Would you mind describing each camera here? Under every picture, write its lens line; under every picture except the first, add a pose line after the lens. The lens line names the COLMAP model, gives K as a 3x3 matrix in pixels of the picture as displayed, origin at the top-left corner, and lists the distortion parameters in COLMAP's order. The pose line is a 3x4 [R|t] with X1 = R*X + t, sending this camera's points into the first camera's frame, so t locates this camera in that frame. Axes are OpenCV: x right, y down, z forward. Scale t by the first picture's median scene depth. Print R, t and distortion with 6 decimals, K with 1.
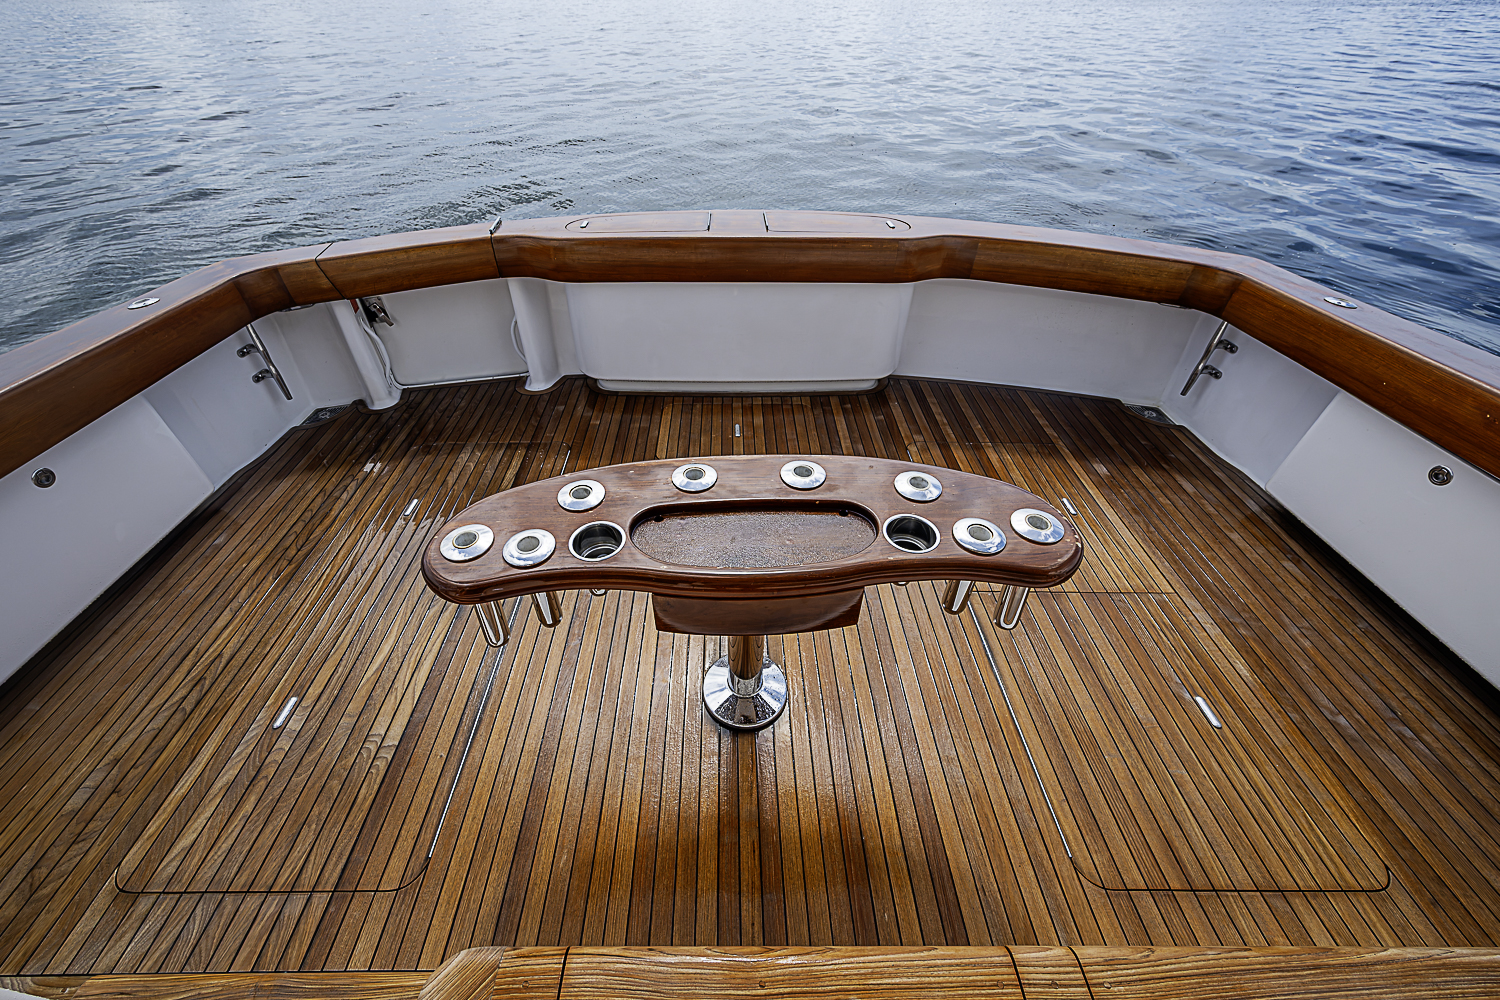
lens RADIAL K [[624.9, 0, 742.9], [0, 624.9, 475.6], [0, 0, 1]] dist [-0.001339, 0.000924]
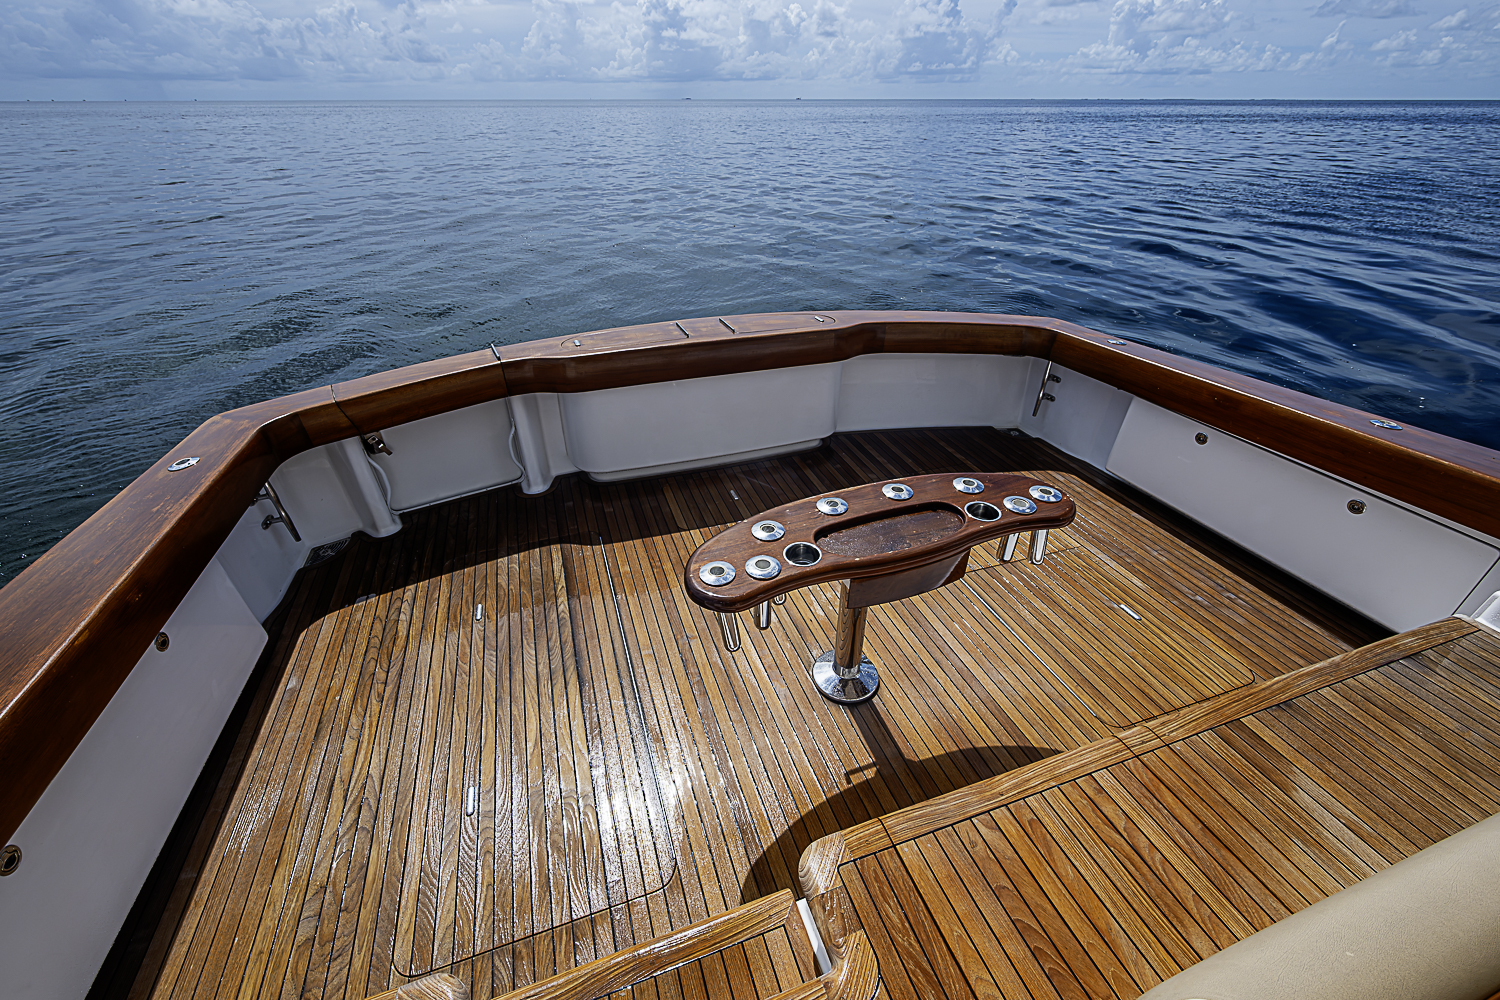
lens RADIAL K [[631.1, 0, 764.8], [0, 631.1, 471.4], [0, 0, 1]] dist [-0.003081, -0.000329]
pose [[0.945216, -0.159645, 0.284747, -0.352875], [0.196668, 0.974683, -0.106376, 0.028478], [-0.260556, 0.156549, 0.952682, -0.202878]]
